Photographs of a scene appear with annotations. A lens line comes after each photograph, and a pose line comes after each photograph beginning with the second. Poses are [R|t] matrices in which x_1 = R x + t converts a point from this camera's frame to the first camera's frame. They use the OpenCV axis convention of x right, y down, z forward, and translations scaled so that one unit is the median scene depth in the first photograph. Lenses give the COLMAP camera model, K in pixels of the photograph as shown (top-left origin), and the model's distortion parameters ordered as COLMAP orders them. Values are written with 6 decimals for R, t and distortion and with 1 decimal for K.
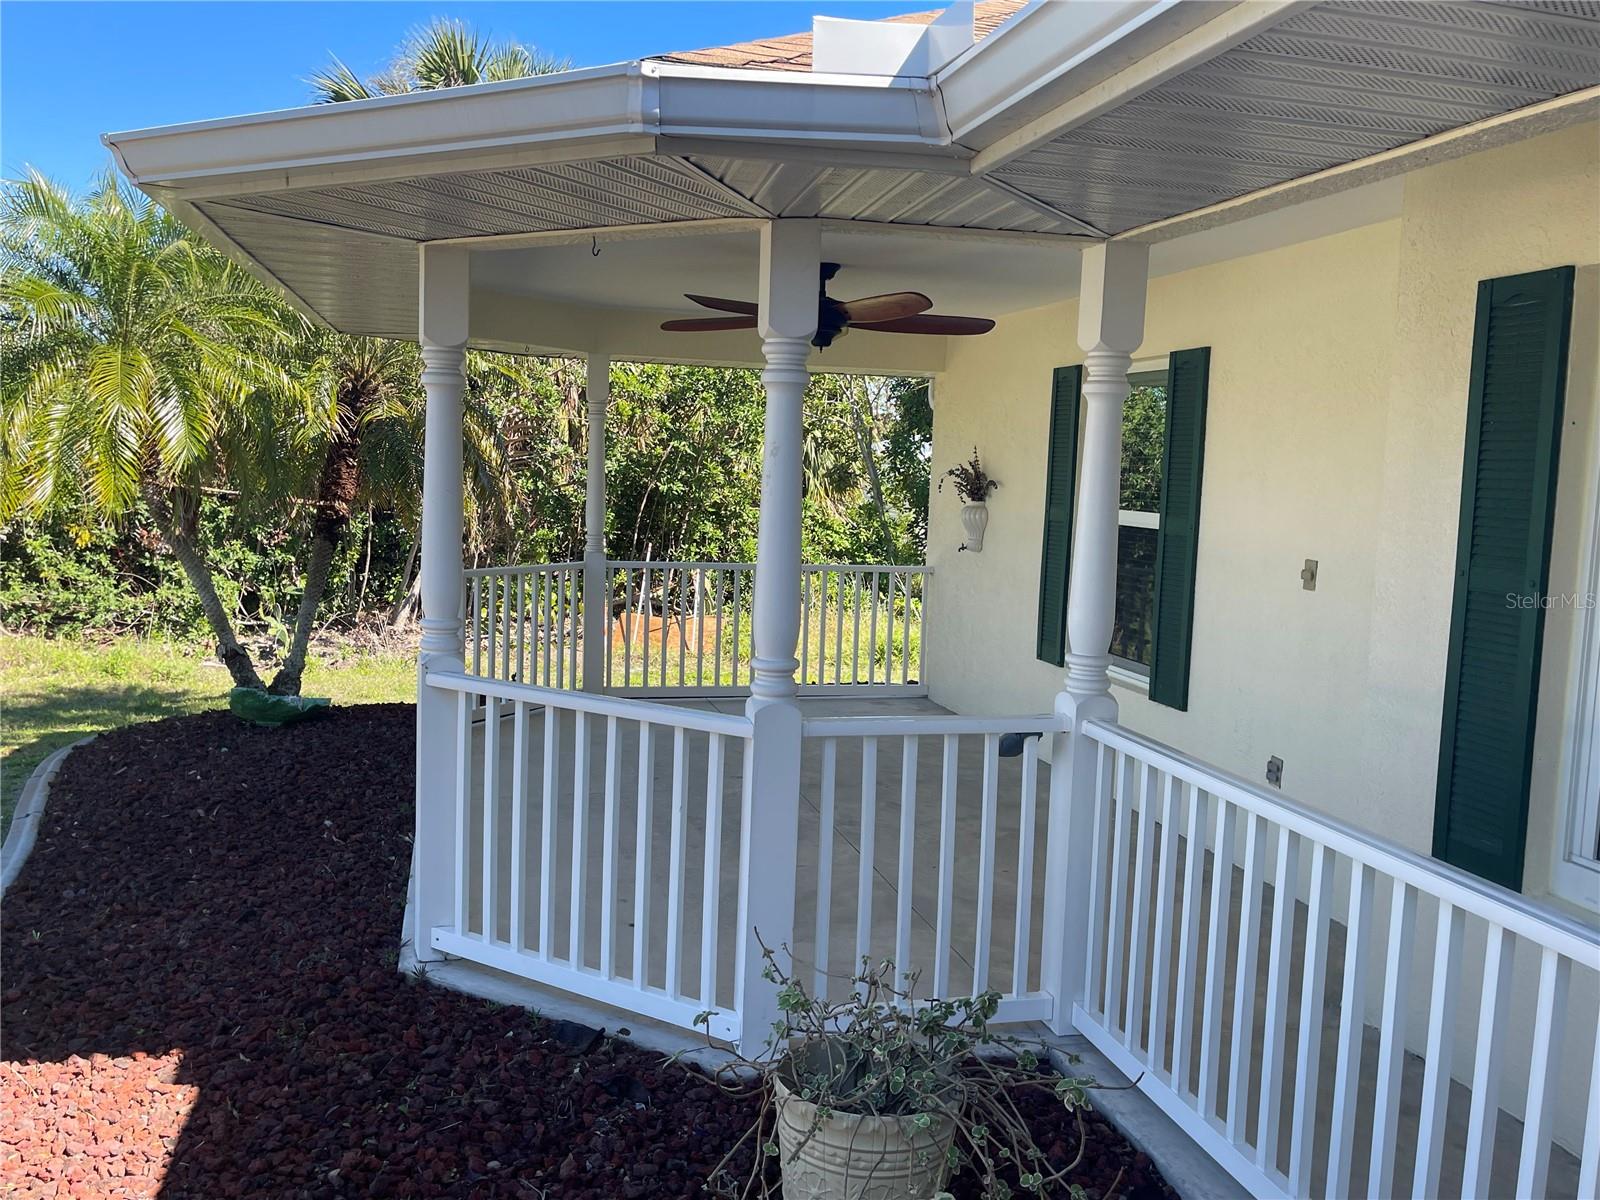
lens RADIAL K [[1310.0, 0, 800.0], [0, 1310.0, 600.0], [0, 0, 1]] dist [0.004360, 0.004386]
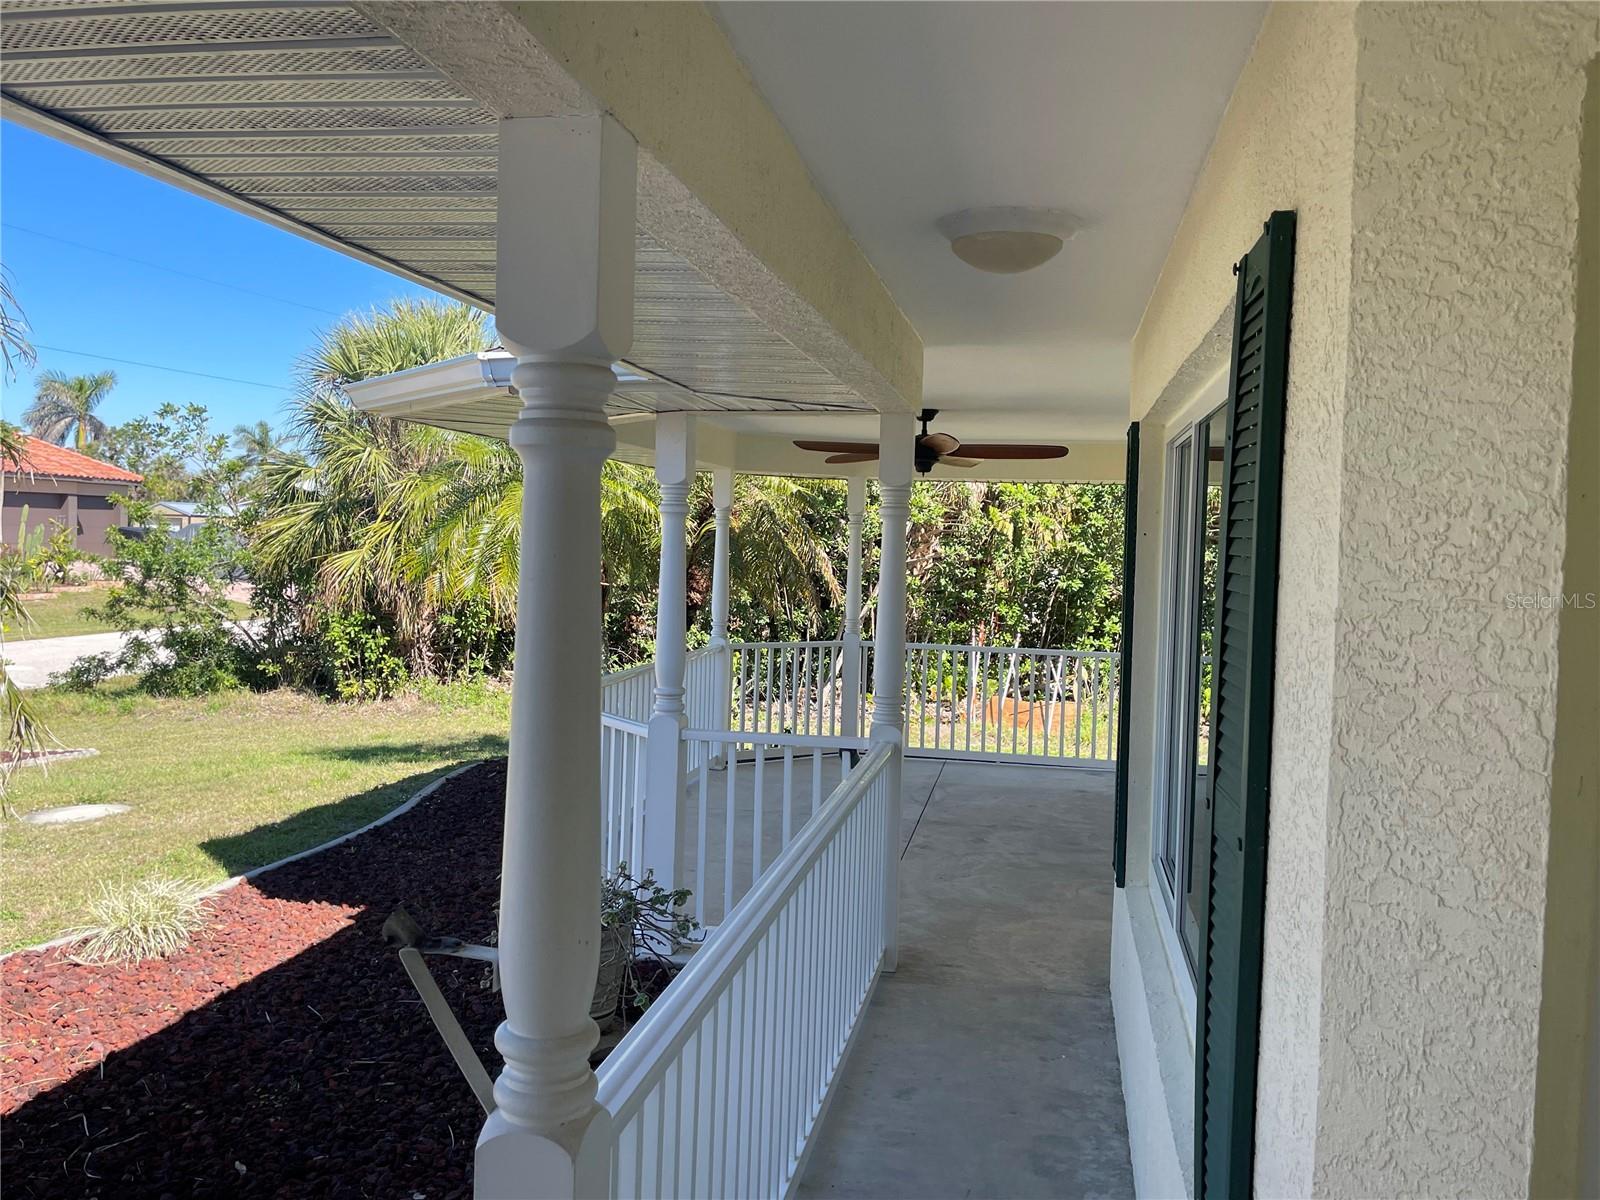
lens RADIAL K [[1310.0, 0, 800.0], [0, 1310.0, 600.0], [0, 0, 1]] dist [0.004360, 0.004386]
pose [[0.902462, 0.011364, -0.430619, 0.382778], [-0.043619, 0.996925, -0.065104, 0.015843], [0.428555, 0.077537, 0.900183, -0.160463]]
